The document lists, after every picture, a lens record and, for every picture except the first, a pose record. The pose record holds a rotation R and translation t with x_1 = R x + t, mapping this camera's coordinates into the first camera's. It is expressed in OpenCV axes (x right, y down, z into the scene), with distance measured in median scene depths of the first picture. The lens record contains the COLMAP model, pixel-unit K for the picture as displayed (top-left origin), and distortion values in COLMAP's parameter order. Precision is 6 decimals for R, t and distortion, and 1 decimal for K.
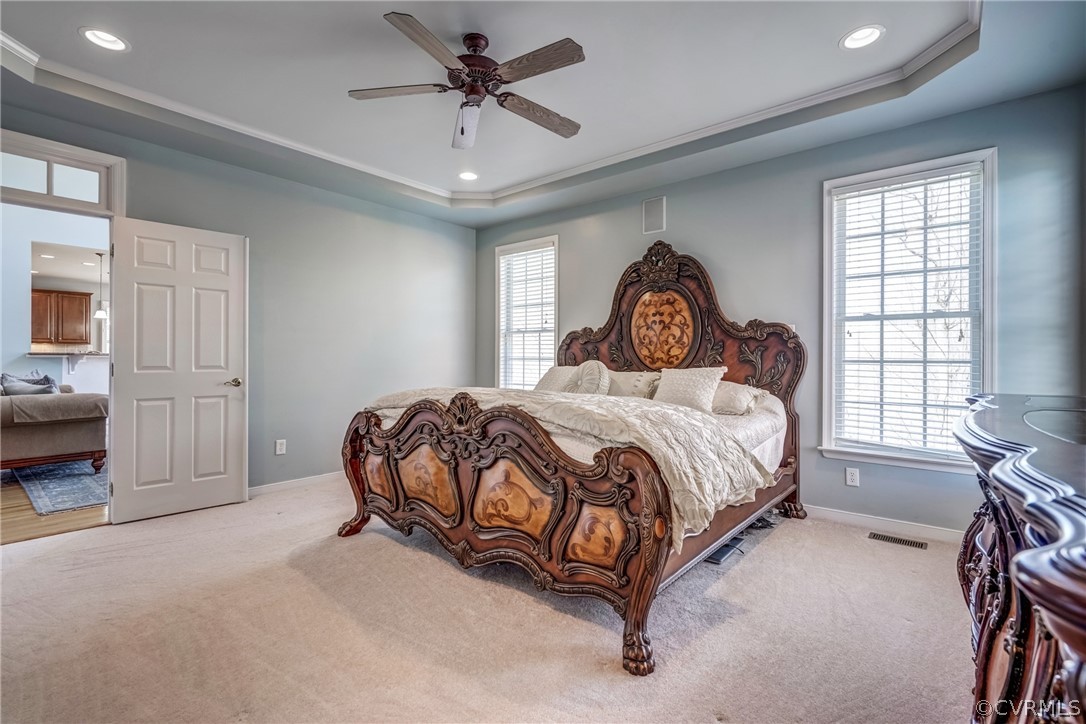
lens RADIAL K [[495.5, 0, 542.1], [0, 495.5, 358.7], [0, 0, 1]] dist [-0.004330, 0.000320]
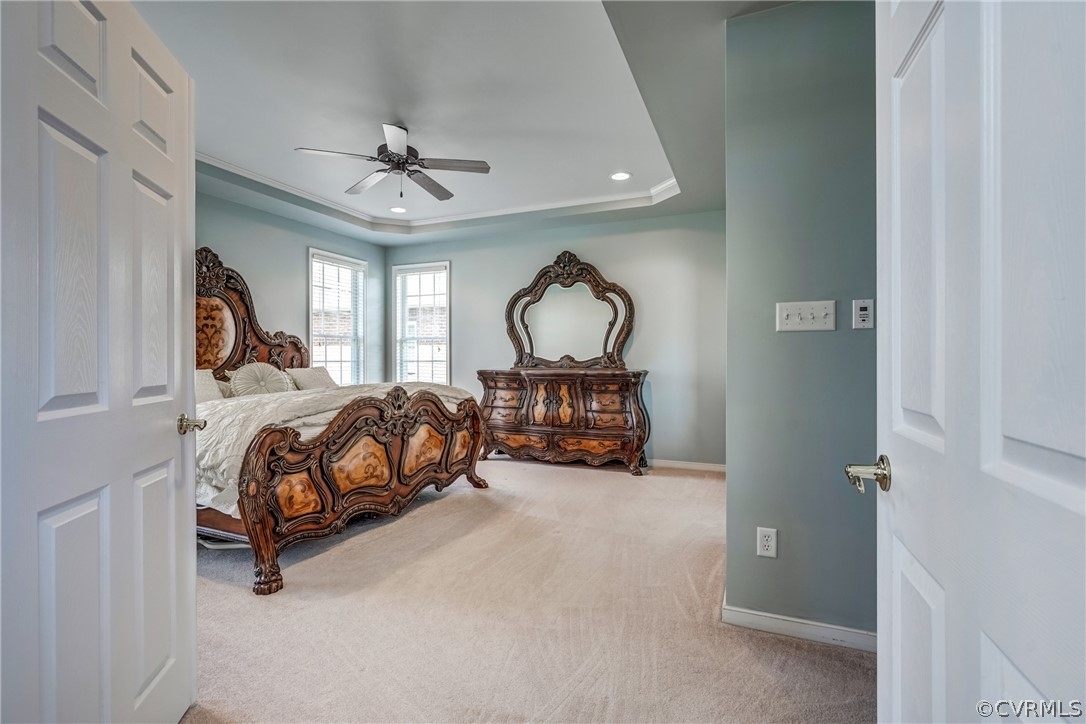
lens RADIAL K [[493.4, 0, 538.8], [0, 493.4, 368.3], [0, 0, 1]] dist [0.000144, 0.000007]
pose [[-0.282505, -0.021966, 0.959014, -1.111277], [0.006069, 0.999677, 0.024686, -0.006629], [-0.959247, 0.012794, -0.282281, 0.723110]]
